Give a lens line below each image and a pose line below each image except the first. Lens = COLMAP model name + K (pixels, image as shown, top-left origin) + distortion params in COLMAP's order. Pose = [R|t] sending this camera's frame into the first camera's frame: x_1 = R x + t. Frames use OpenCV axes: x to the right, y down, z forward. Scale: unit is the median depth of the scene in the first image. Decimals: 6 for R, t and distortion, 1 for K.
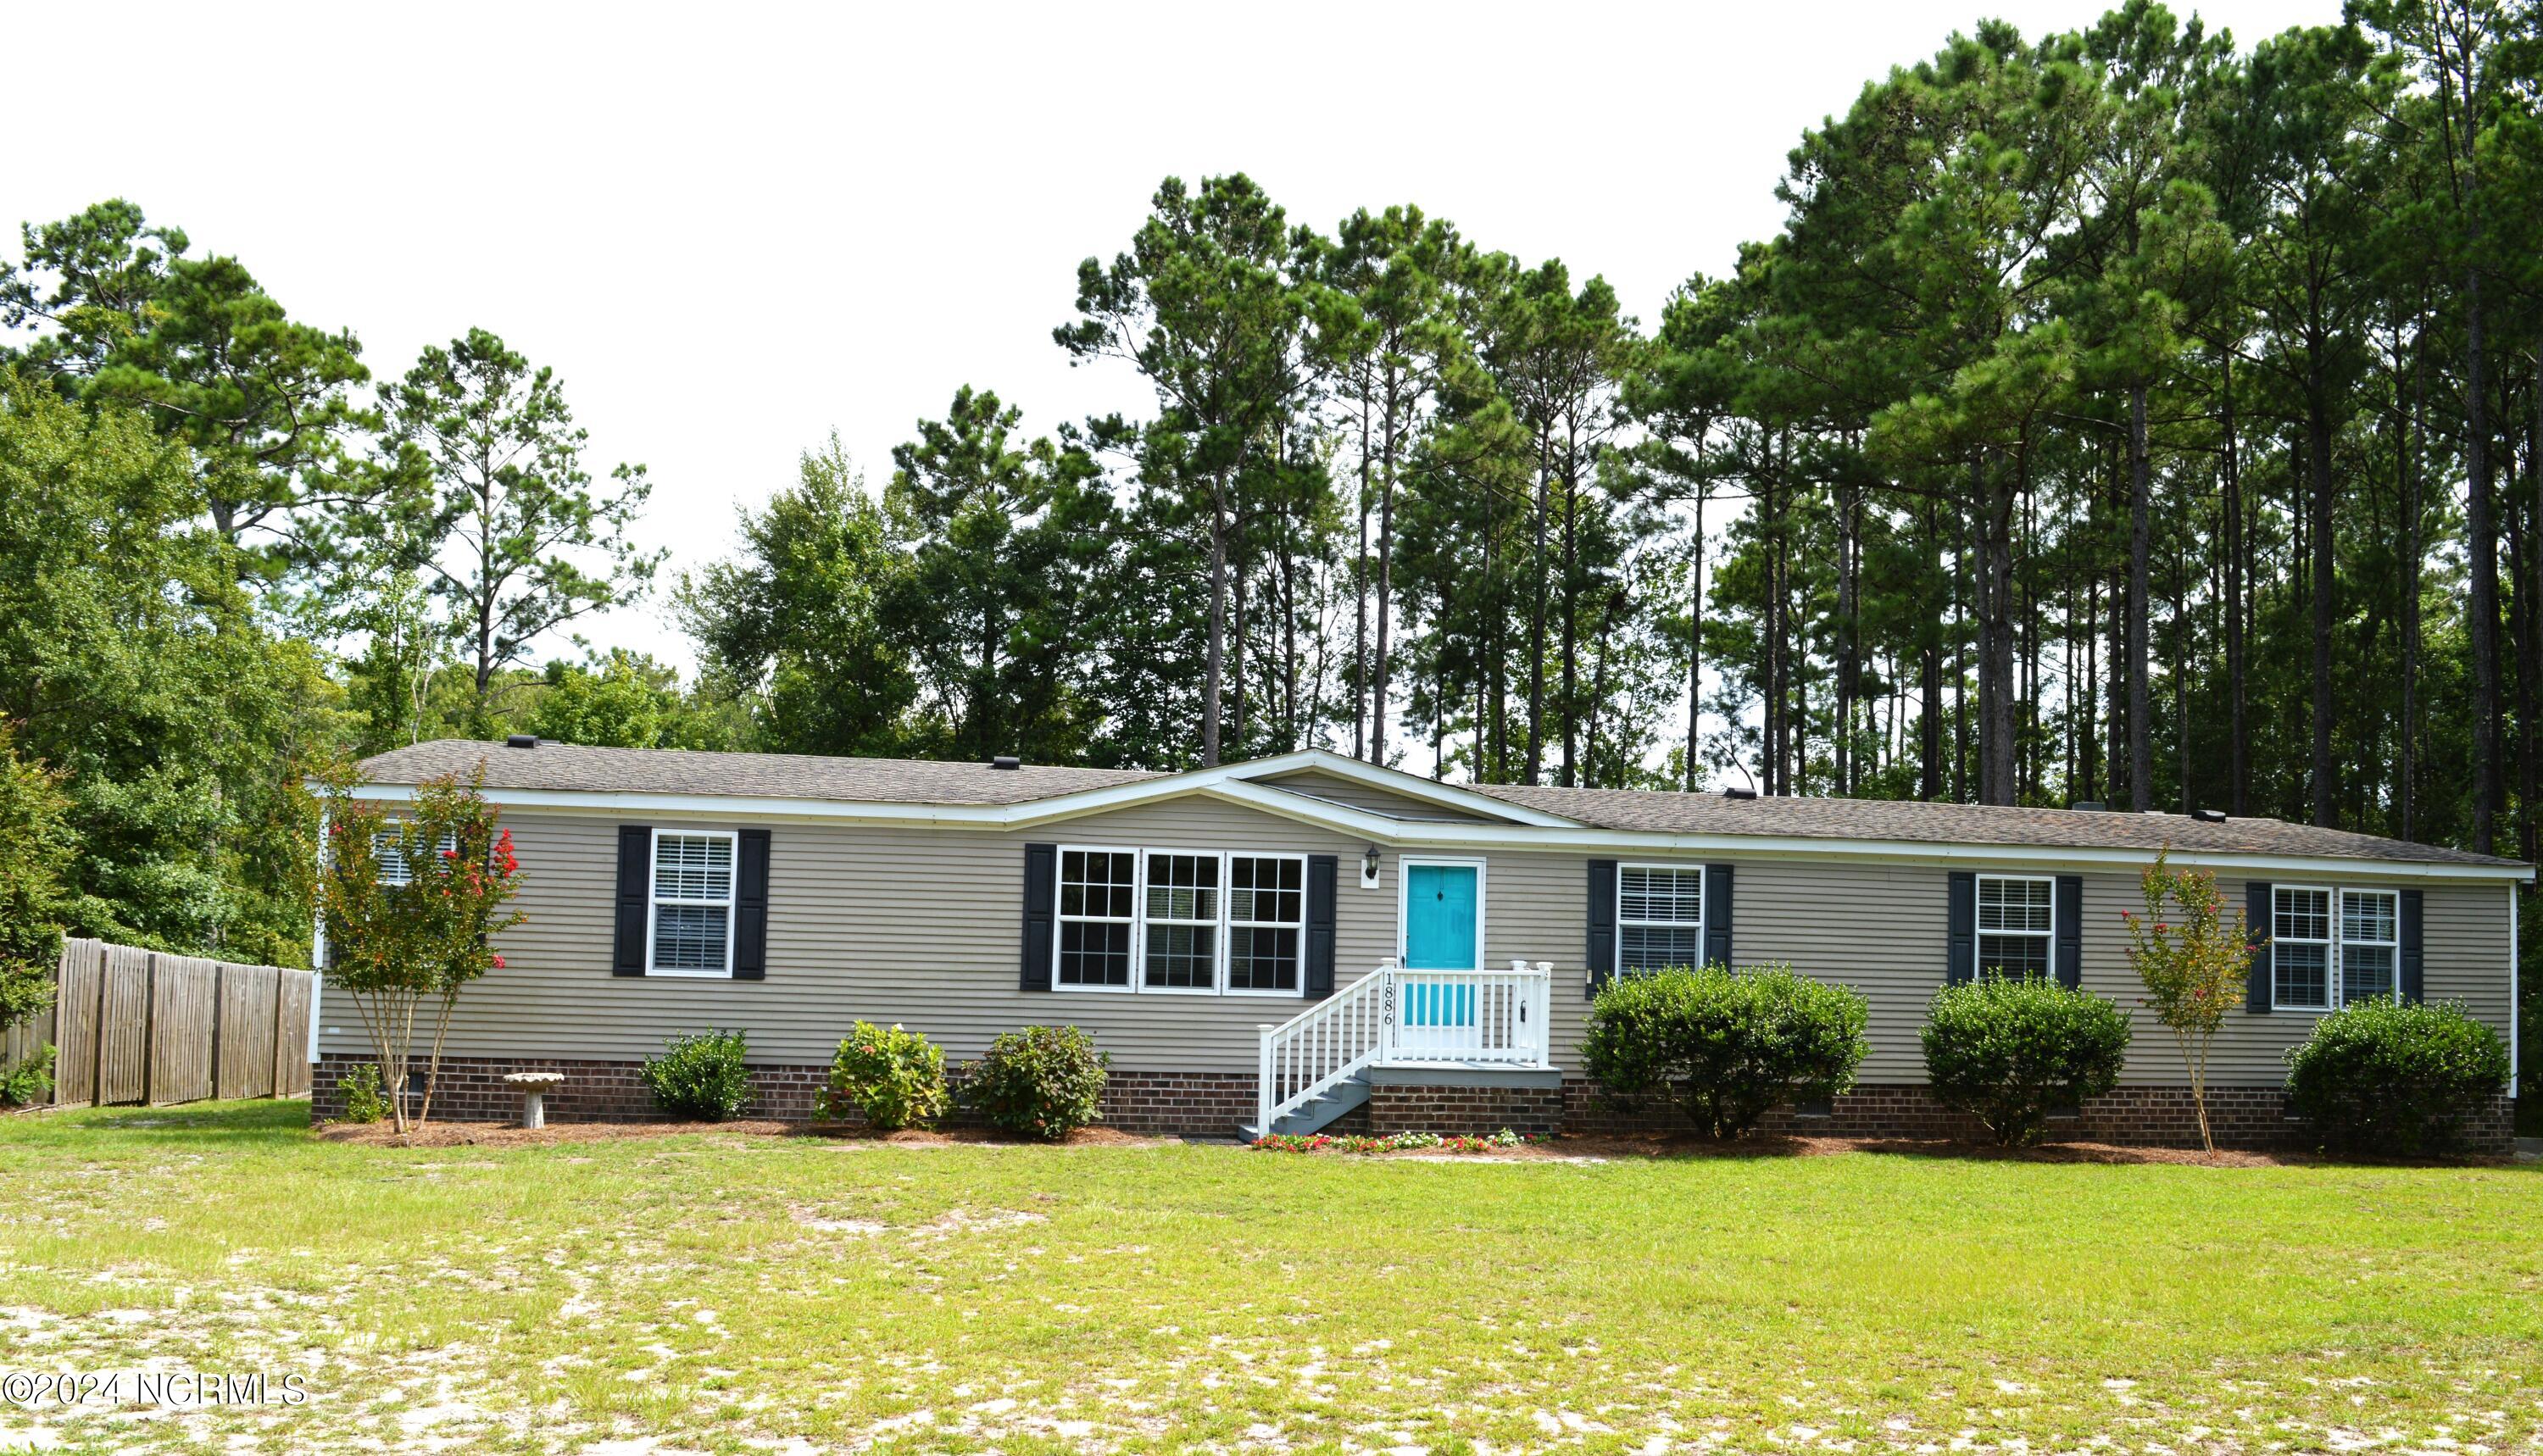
lens RADIAL K [[1986.6, 0, 1282.5], [0, 1986.6, 805.0], [0, 0, 1]] dist [-0.060811, -0.004850]
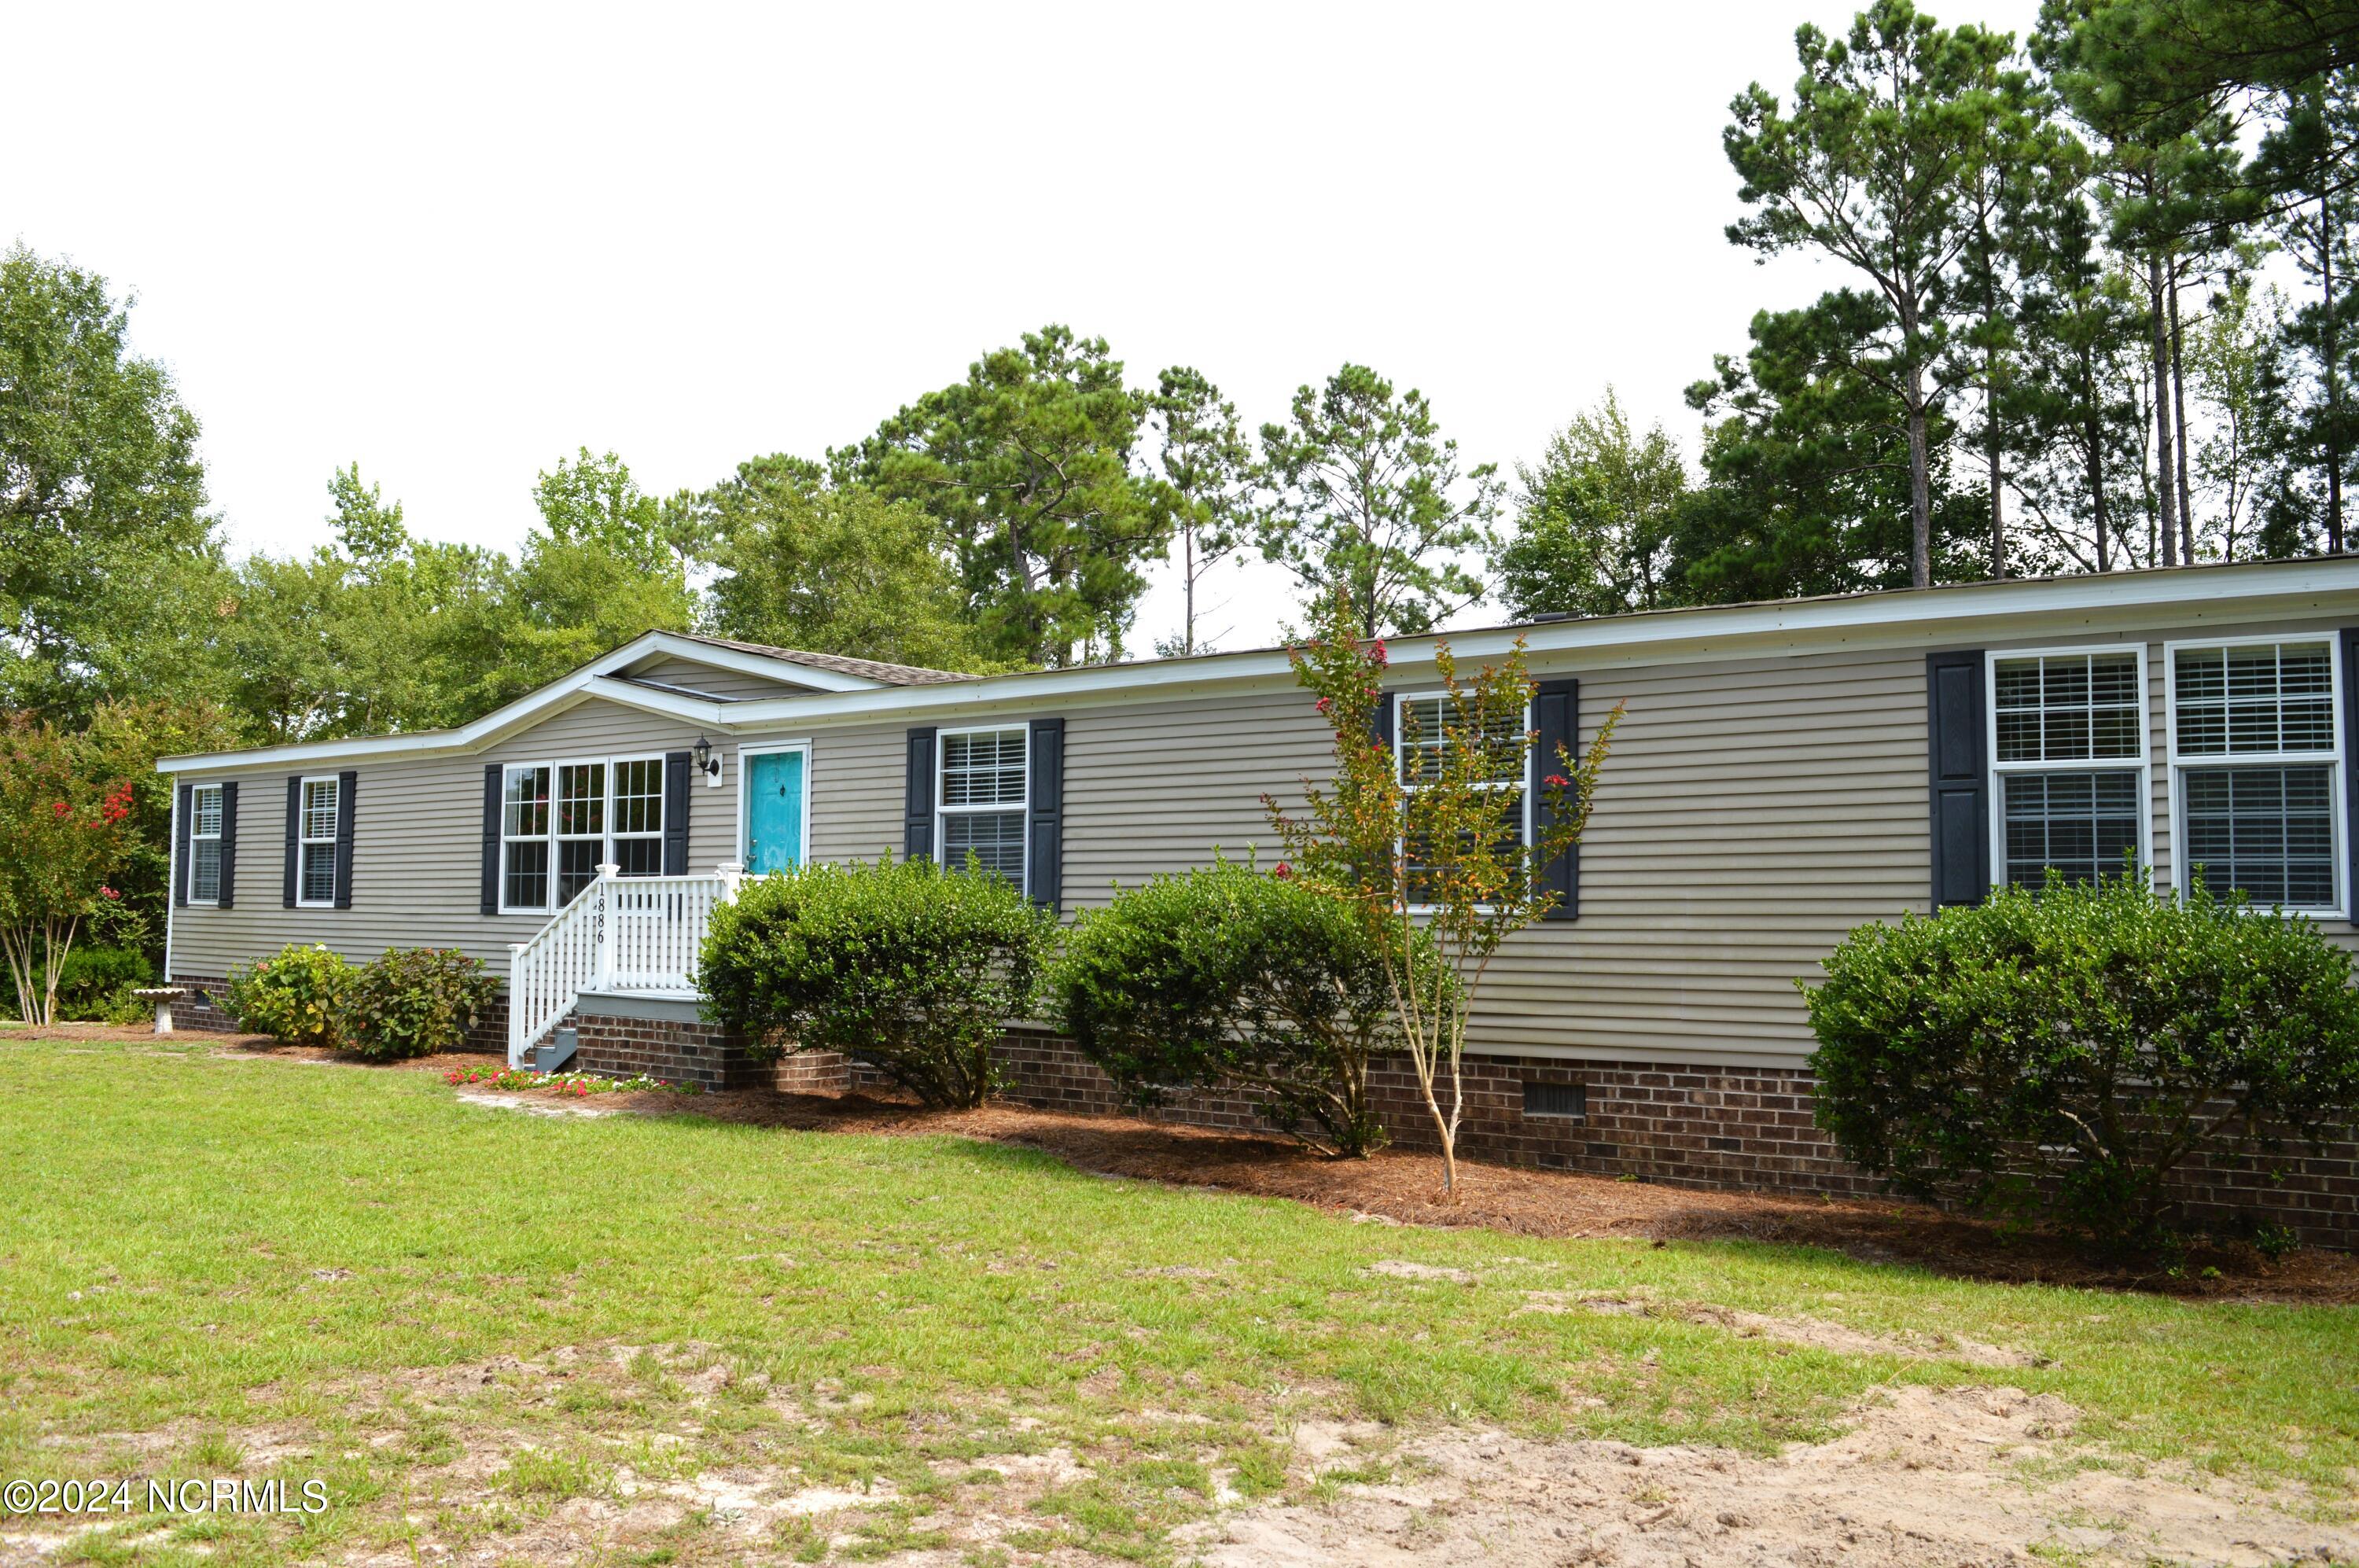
lens RADIAL K [[1849.9, 0, 1182.0], [0, 1849.9, 776.6], [0, 0, 1]] dist [-0.088478, -0.000801]
pose [[0.699433, -0.075101, -0.710742, 0.743274], [0.064726, 0.997033, -0.041655, 0.083525], [0.711762, -0.016868, 0.702219, 0.596301]]
